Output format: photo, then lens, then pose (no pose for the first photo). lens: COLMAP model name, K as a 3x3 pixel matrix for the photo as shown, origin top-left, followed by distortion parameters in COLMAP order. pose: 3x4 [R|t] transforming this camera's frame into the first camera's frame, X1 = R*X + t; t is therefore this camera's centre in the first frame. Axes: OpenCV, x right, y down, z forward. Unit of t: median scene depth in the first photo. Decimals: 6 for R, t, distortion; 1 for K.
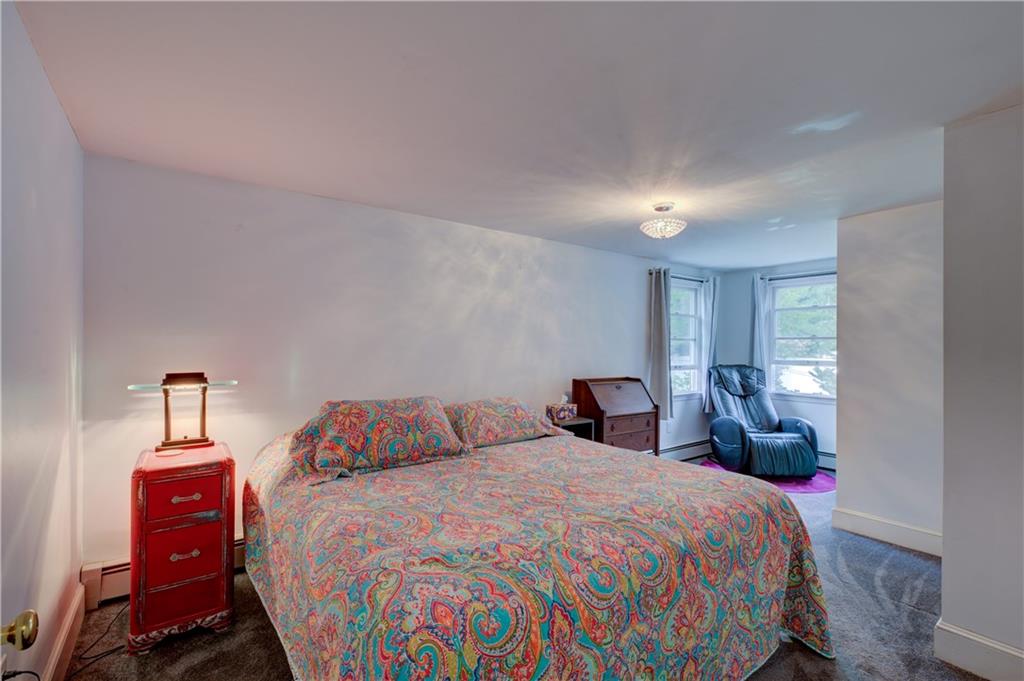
lens RADIAL K [[451.2, 0, 512.0], [0, 451.2, 340.5], [0, 0, 1]] dist [0.017432, -0.000078]
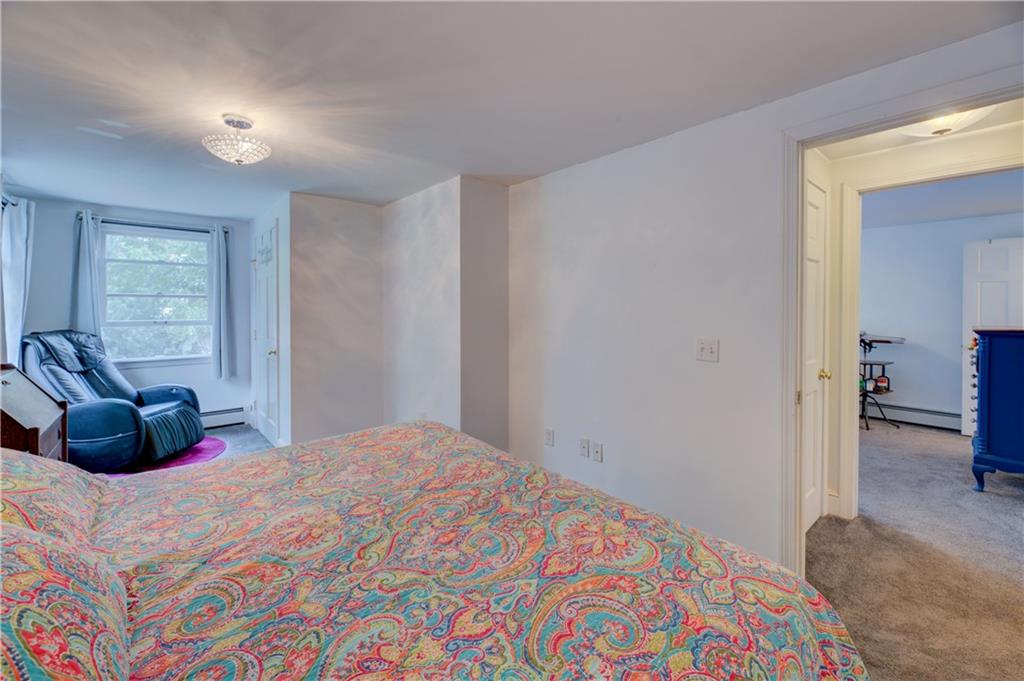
lens RADIAL K [[421.2, 0, 511.3], [0, 421.2, 309.6], [0, 0, 1]] dist [-0.000750, -0.000160]
pose [[-0.076314, -0.009561, 0.997038, -0.450944], [-0.018160, 0.999801, 0.008198, 0.003890], [-0.996918, -0.017481, -0.076472, 0.672707]]
